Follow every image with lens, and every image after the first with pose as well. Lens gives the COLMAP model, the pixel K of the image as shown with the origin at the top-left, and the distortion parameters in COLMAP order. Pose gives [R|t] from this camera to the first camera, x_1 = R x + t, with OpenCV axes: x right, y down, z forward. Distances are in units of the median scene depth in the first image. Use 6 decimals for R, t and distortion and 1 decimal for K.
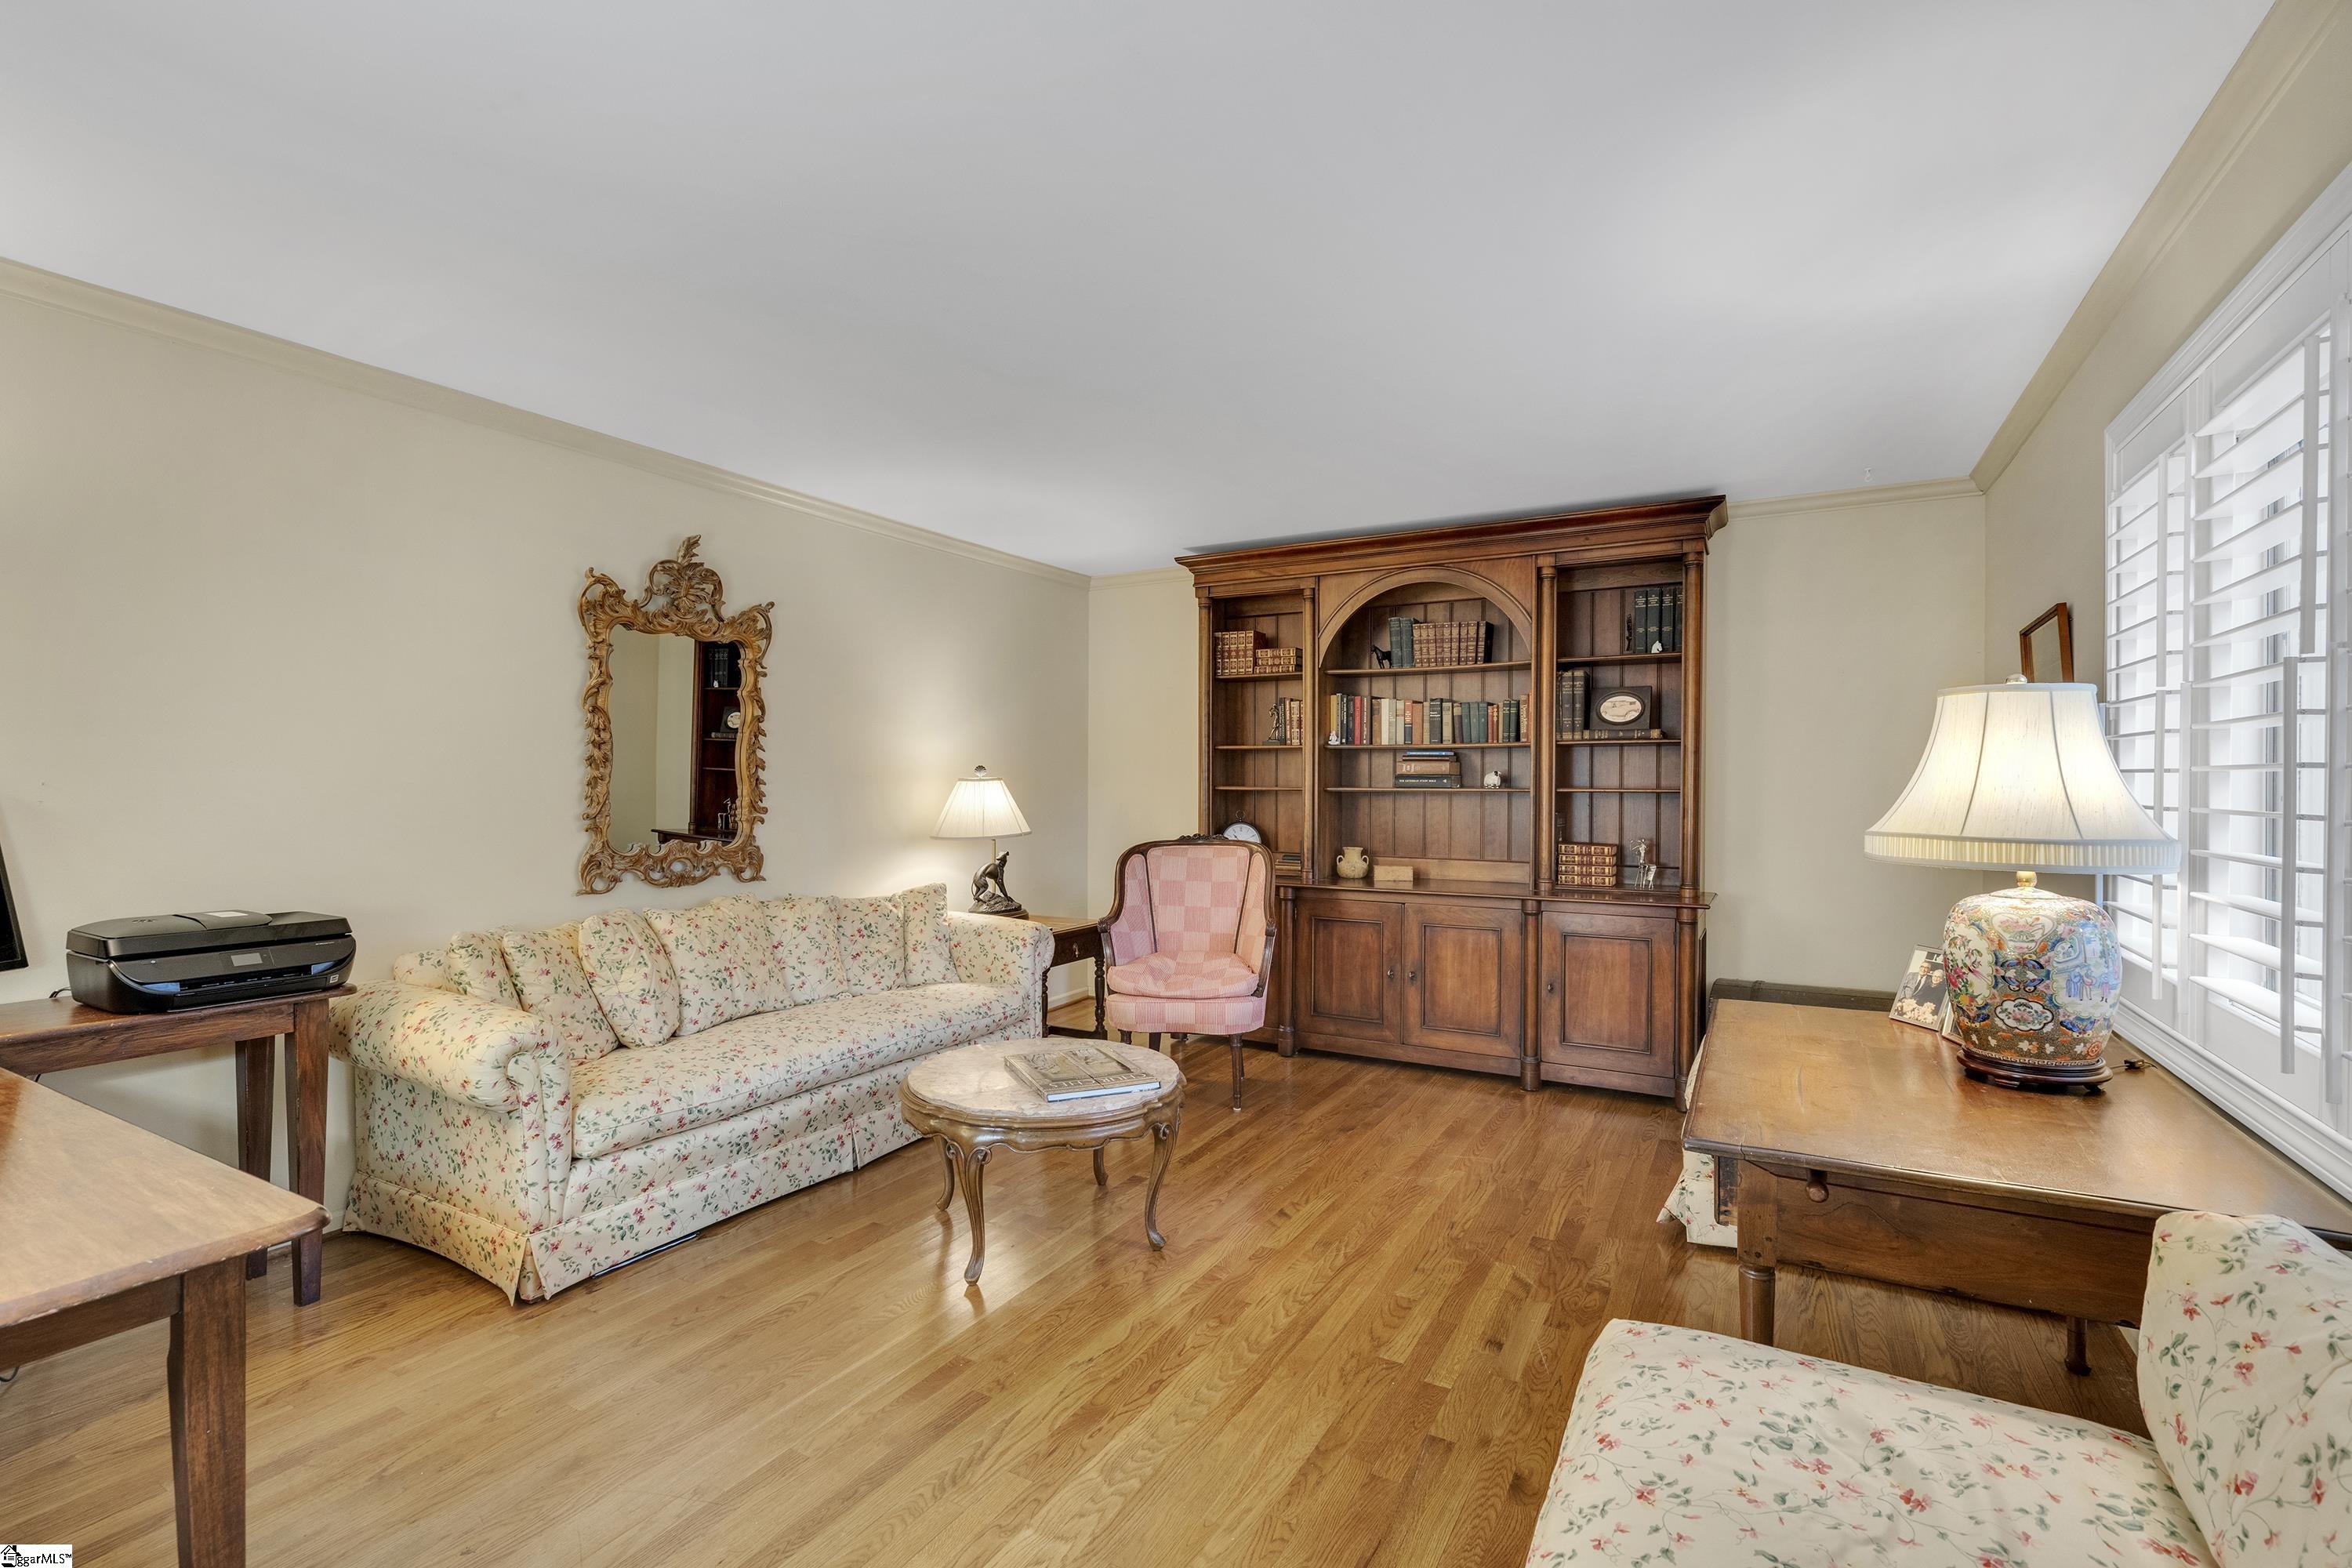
lens RADIAL K [[1064.7, 0, 1171.2], [0, 1064.7, 786.6], [0, 0, 1]] dist [0.009129, -0.000602]
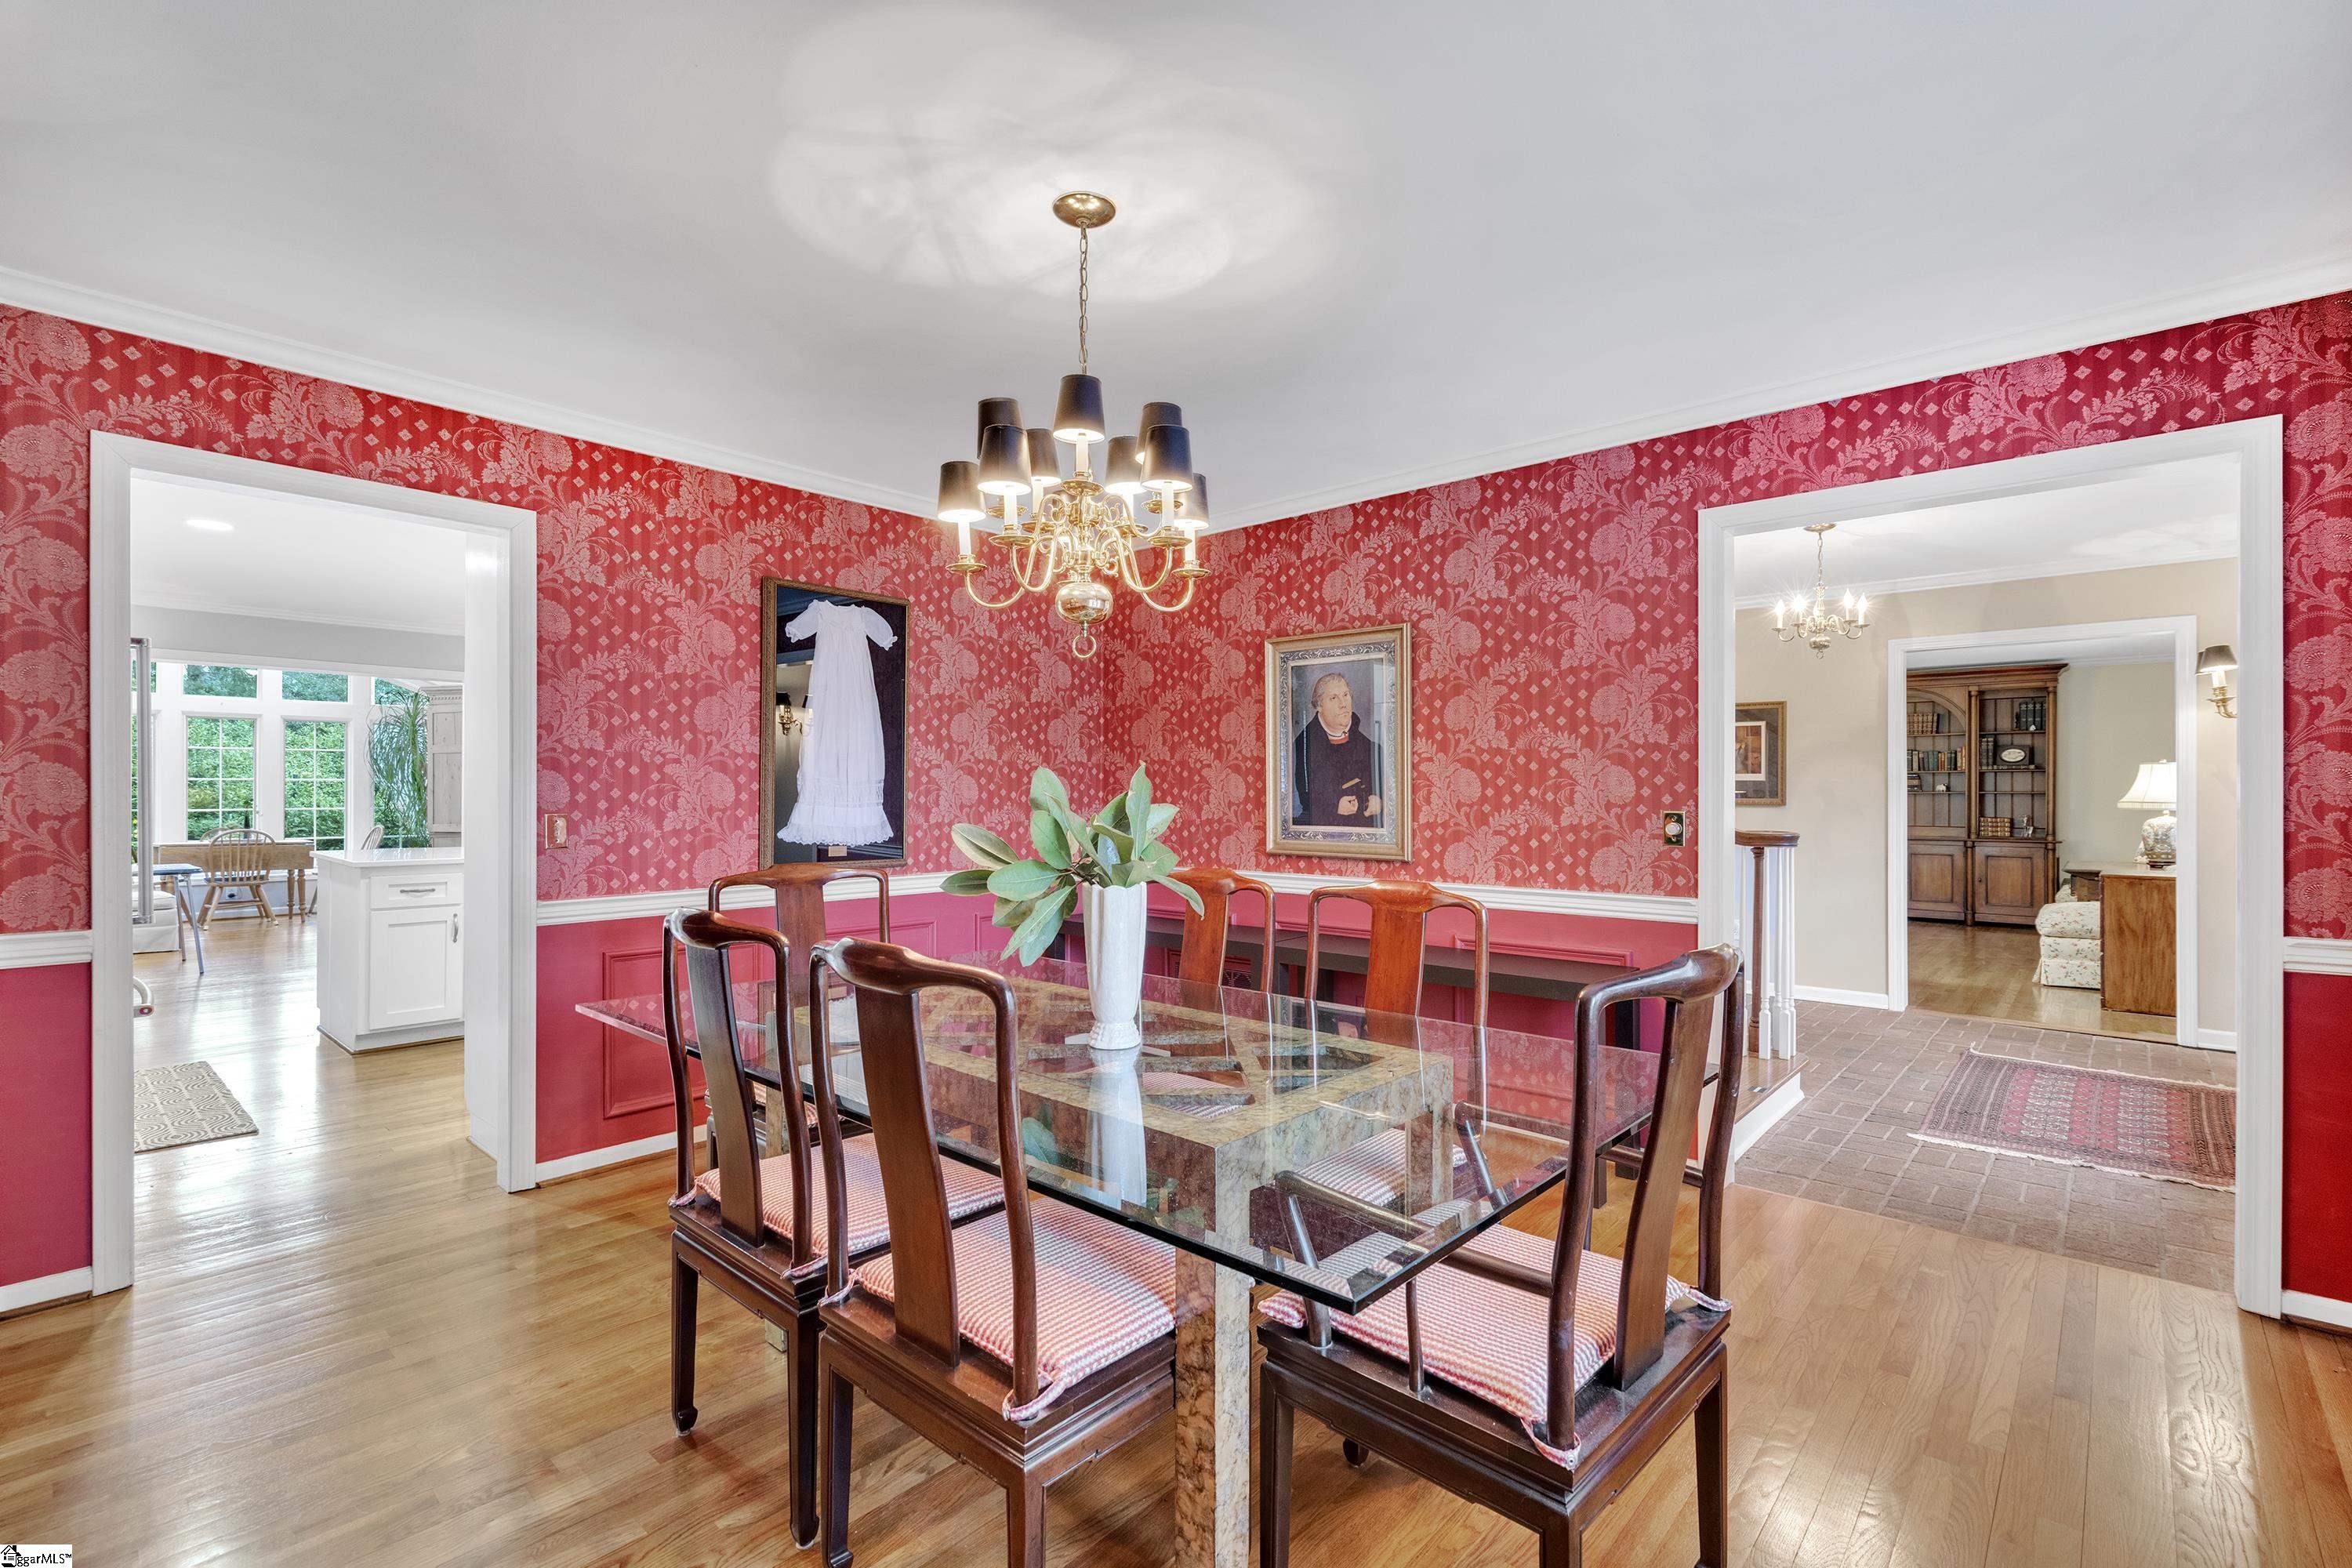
lens RADIAL K [[1064.7, 0, 1181.3], [0, 1064.7, 786.5], [0, 0, 1]] dist [0.009129, -0.000602]
pose [[0.978434, -0.002382, -0.206548, -0.795464], [0.000080, 0.999938, -0.011153, 0.015696], [0.206562, 0.010896, 0.978373, -1.501872]]
